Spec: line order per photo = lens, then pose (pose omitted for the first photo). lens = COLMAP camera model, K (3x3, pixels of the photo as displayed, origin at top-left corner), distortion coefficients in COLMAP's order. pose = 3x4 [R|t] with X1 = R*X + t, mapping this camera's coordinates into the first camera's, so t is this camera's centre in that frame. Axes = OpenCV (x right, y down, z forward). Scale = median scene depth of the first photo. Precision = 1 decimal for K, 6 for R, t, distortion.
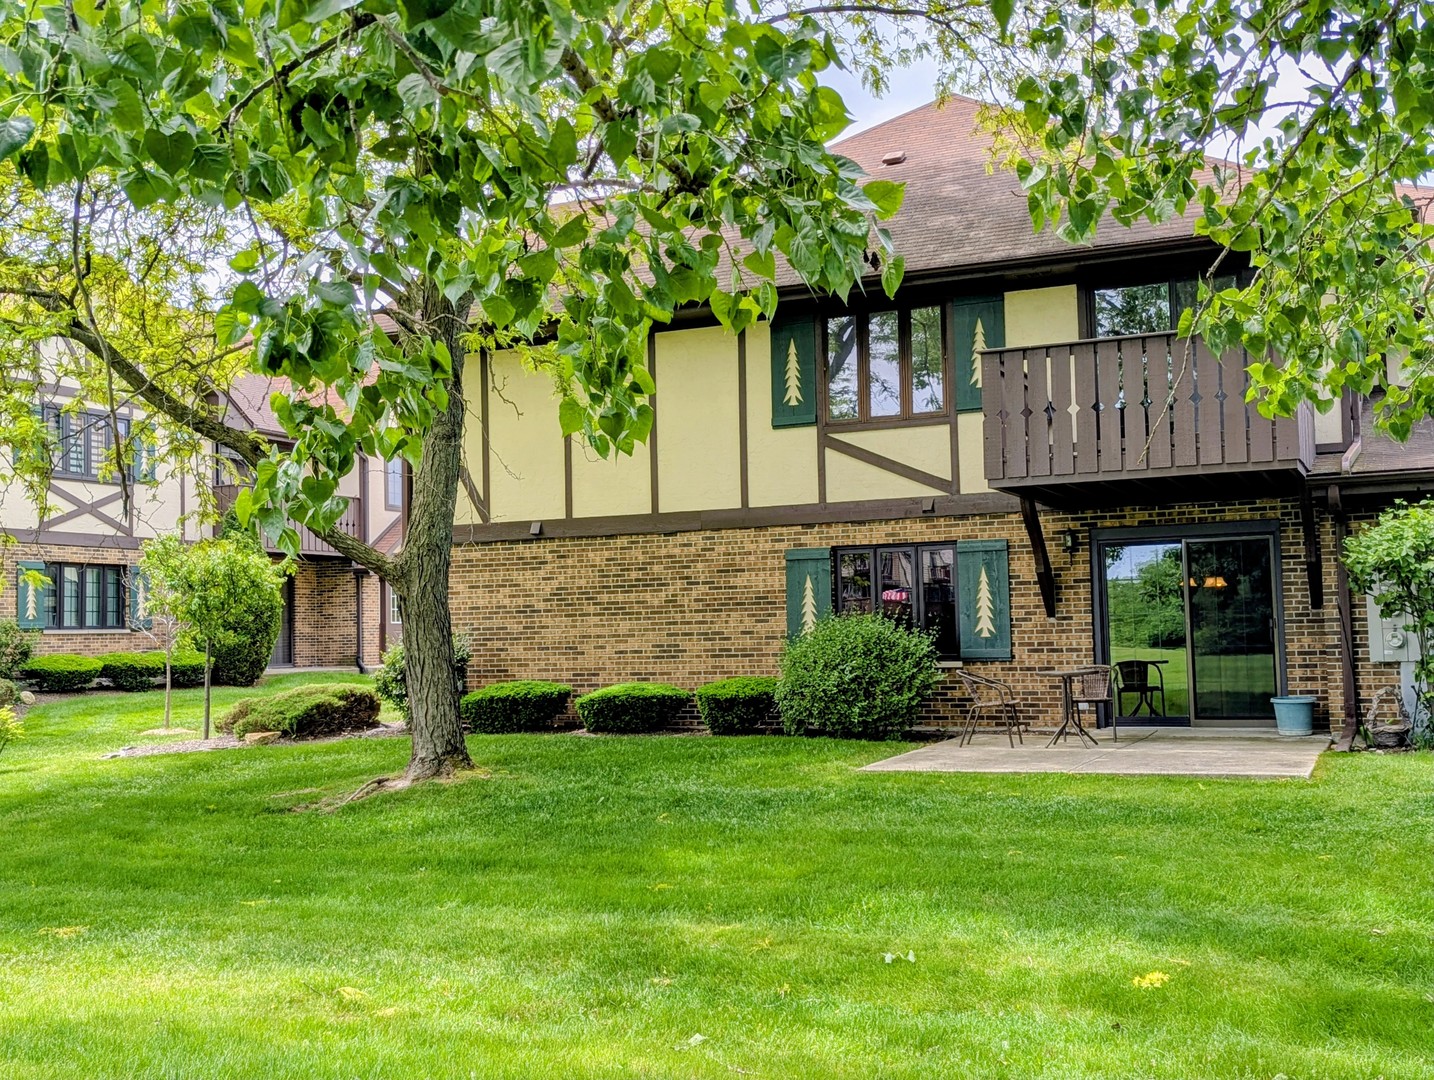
lens RADIAL K [[1338.7, 0, 745.3], [0, 1338.7, 545.2], [0, 0, 1]] dist [0.068310, 0.000000]
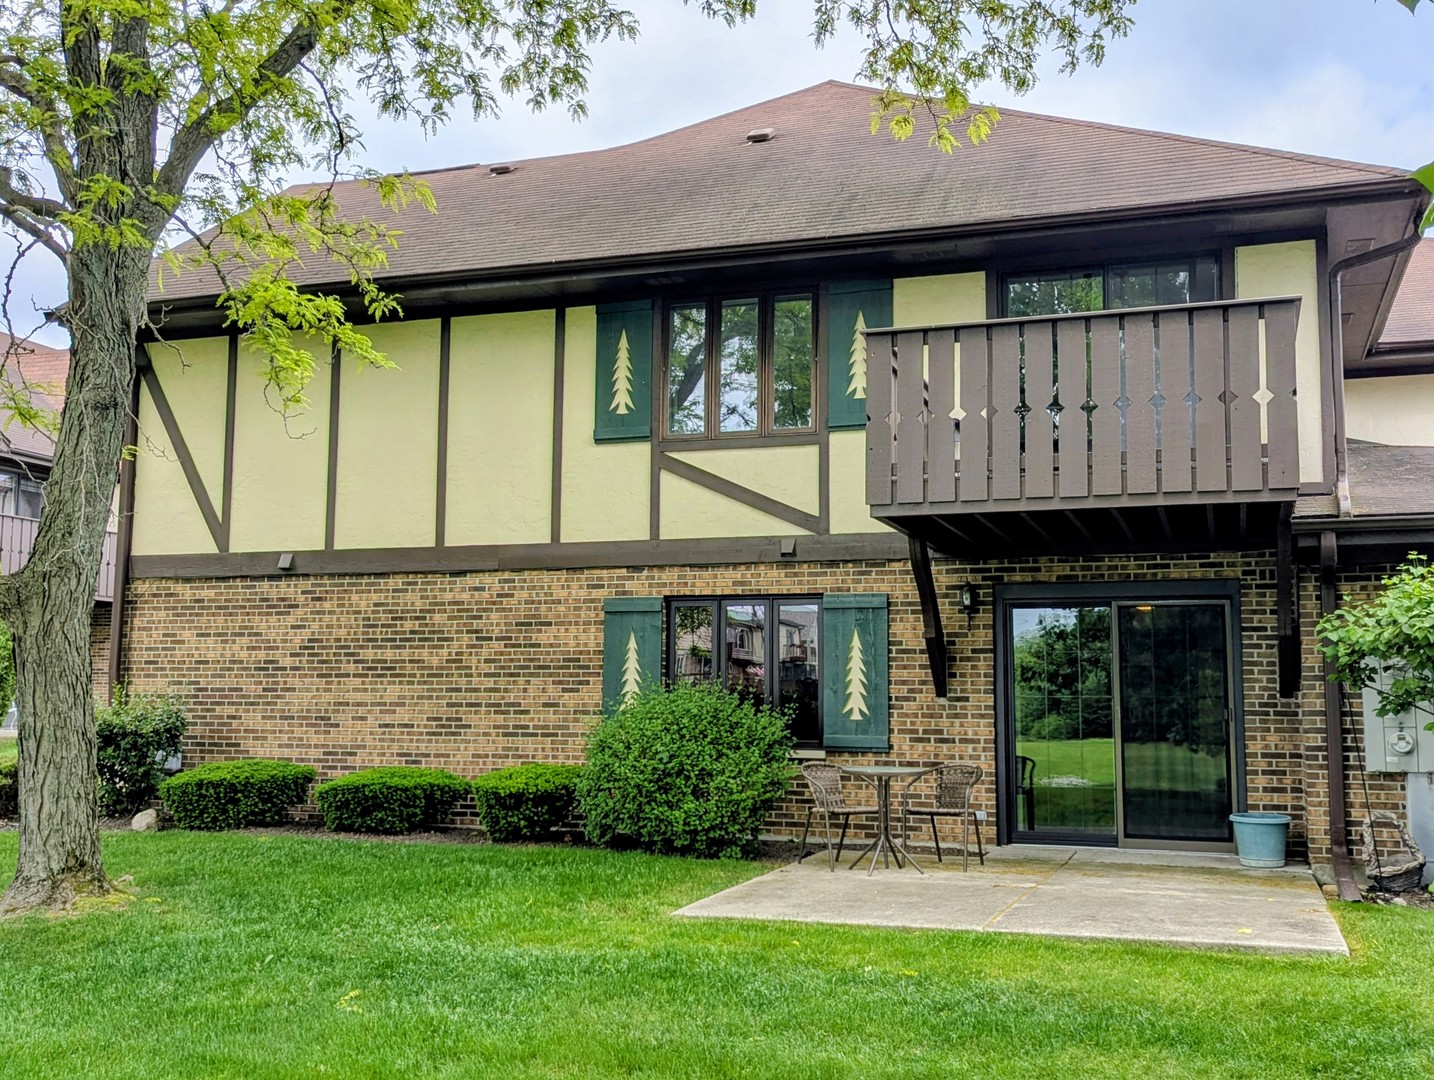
lens RADIAL K [[1338.7, 0, 715.4], [0, 1338.7, 553.5], [0, 0, 1]] dist [0.068310, 0.000000]
pose [[0.995876, 0.042094, 0.080365, 0.032886], [-0.038046, 0.997961, -0.051250, 0.015544], [-0.082359, 0.047981, 0.995447, 0.237280]]
